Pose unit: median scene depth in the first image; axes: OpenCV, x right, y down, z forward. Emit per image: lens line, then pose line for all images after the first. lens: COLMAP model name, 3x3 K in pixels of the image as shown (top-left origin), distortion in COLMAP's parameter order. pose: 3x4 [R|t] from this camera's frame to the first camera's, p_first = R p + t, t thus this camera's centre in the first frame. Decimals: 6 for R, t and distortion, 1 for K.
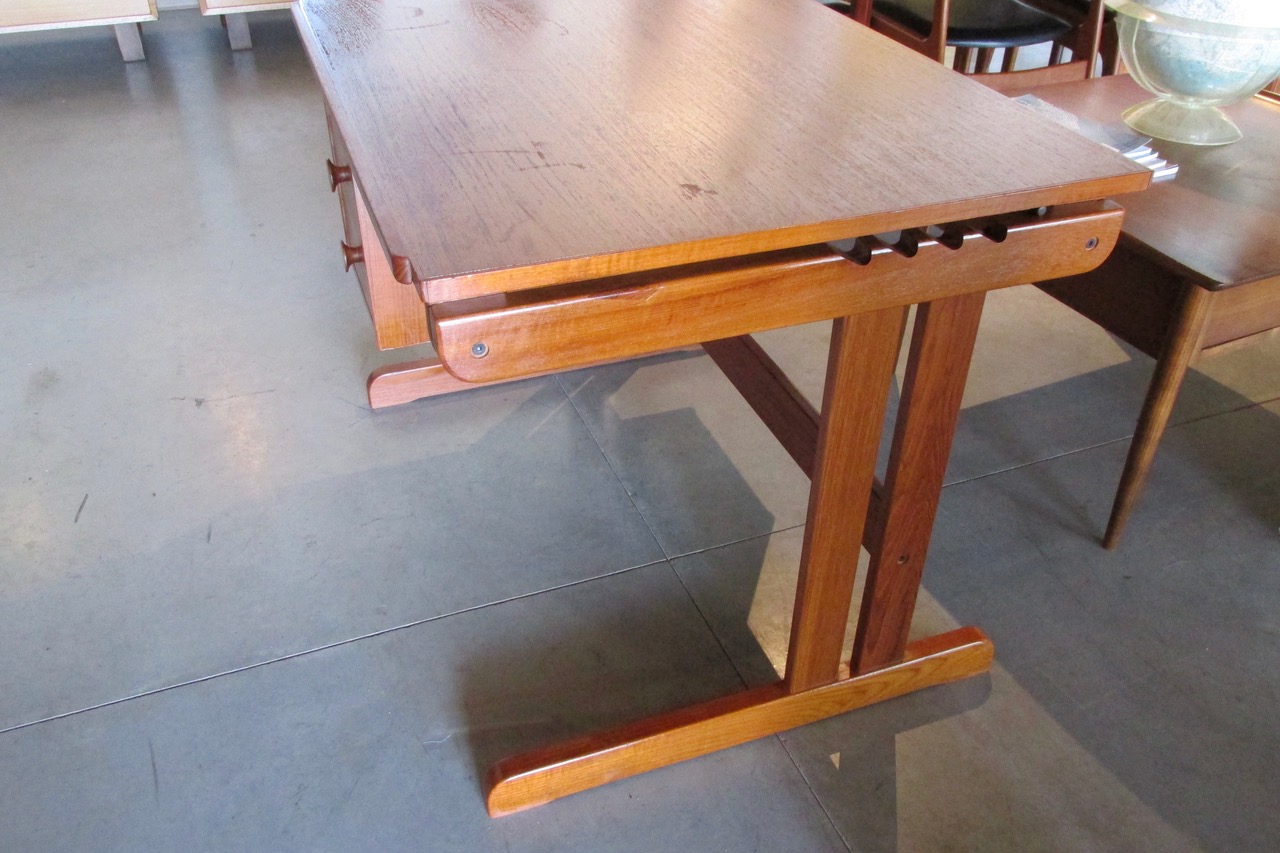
lens RADIAL K [[1061.6, 0, 640.0], [0, 1061.6, 426.5], [0, 0, 1]] dist [-0.029813, -0.002158]
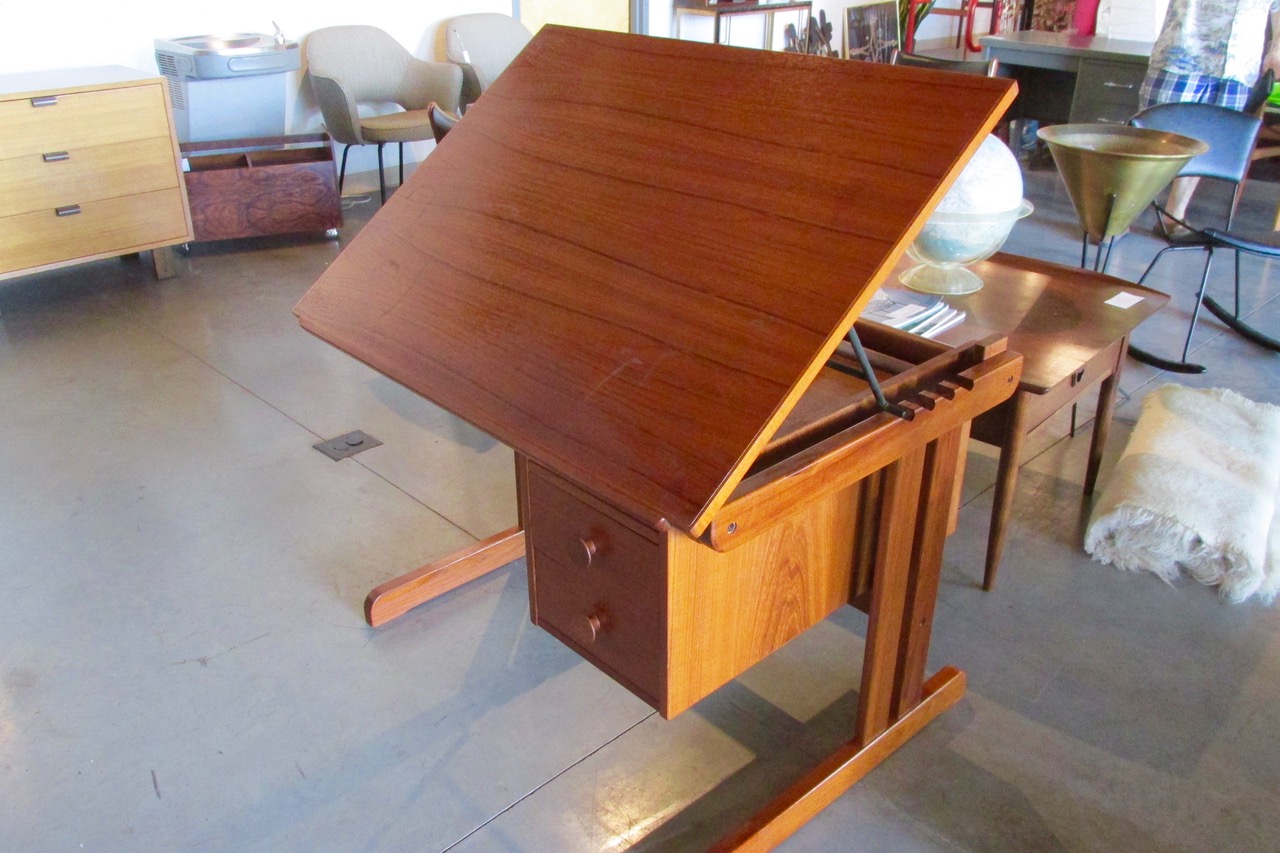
lens RADIAL K [[1061.6, 0, 640.0], [0, 1061.6, 426.5], [0, 0, 1]] dist [-0.029813, -0.002158]
pose [[0.925196, -0.179672, 0.334262, -0.394921], [0.227714, 0.967466, -0.110252, -0.041247], [-0.303578, 0.178121, 0.936009, -0.173595]]
